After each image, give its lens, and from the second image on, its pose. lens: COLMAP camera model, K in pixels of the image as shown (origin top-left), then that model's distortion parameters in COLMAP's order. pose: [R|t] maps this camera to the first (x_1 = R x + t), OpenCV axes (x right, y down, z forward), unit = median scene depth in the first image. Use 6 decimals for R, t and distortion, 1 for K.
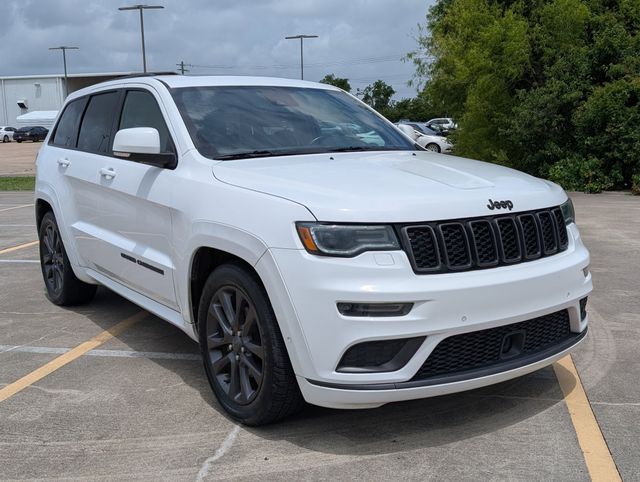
lens RADIAL K [[729.8, 0, 317.7], [0, 729.8, 239.3], [0, 0, 1]] dist [0.009340, 0.000000]
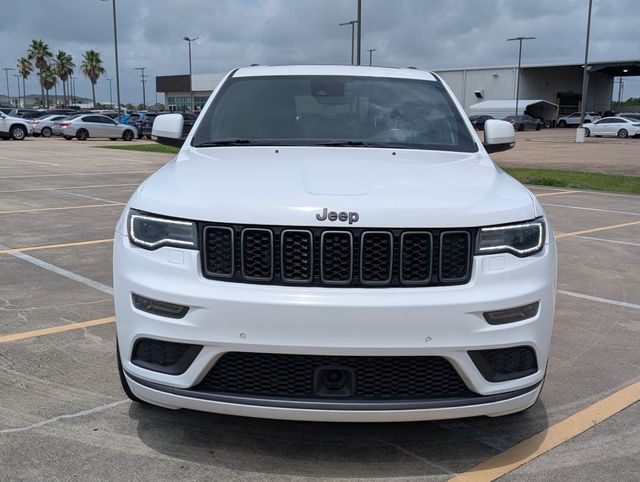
lens RADIAL K [[729.8, 0, 320.3], [0, 729.8, 242.1], [0, 0, 1]] dist [0.009340, 0.000000]
pose [[0.811786, 0.130441, -0.569200, 0.721247], [-0.121004, 0.991151, 0.054563, -0.061293], [0.571280, 0.024582, 0.820387, 0.298228]]
